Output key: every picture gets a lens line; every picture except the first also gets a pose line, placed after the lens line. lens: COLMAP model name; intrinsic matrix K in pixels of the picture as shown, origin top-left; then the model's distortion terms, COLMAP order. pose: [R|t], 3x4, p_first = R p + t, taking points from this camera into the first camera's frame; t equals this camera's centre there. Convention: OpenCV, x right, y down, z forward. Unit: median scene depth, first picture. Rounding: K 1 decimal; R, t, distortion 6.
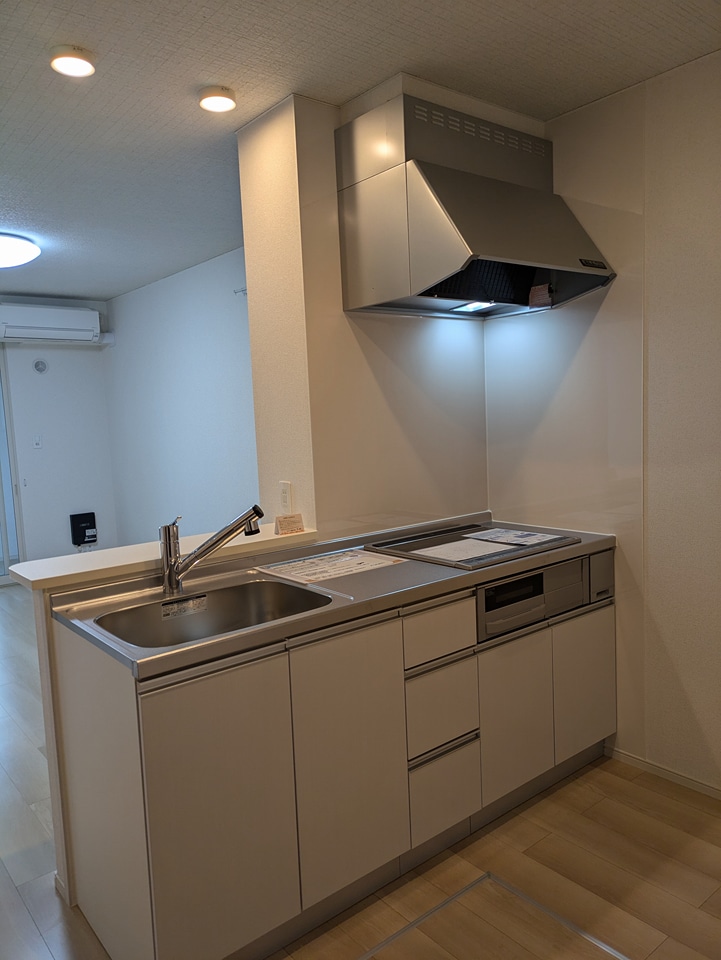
lens RADIAL K [[713.2, 0, 363.1], [0, 713.2, 487.6], [0, 0, 1]] dist [0.061049, -0.062337]
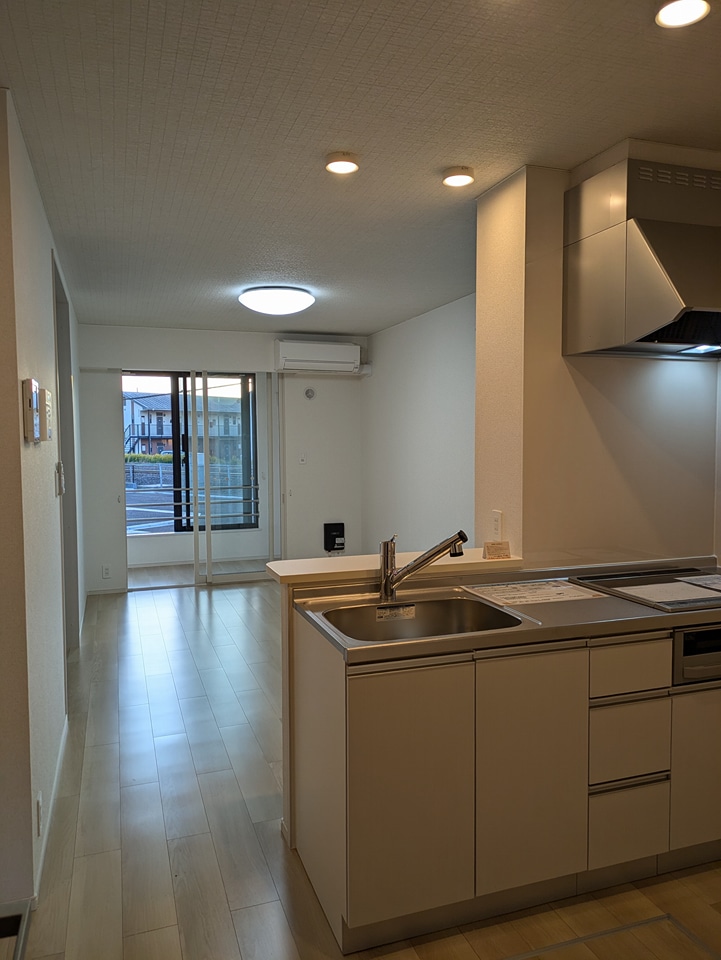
lens RADIAL K [[713.2, 0, 363.1], [0, 713.2, 487.6], [0, 0, 1]] dist [0.061049, -0.062337]
pose [[0.939308, 0.062266, -0.337378, 0.074900], [-0.072120, 0.997256, -0.016739, -0.012485], [0.335410, 0.040055, 0.941220, -0.113955]]
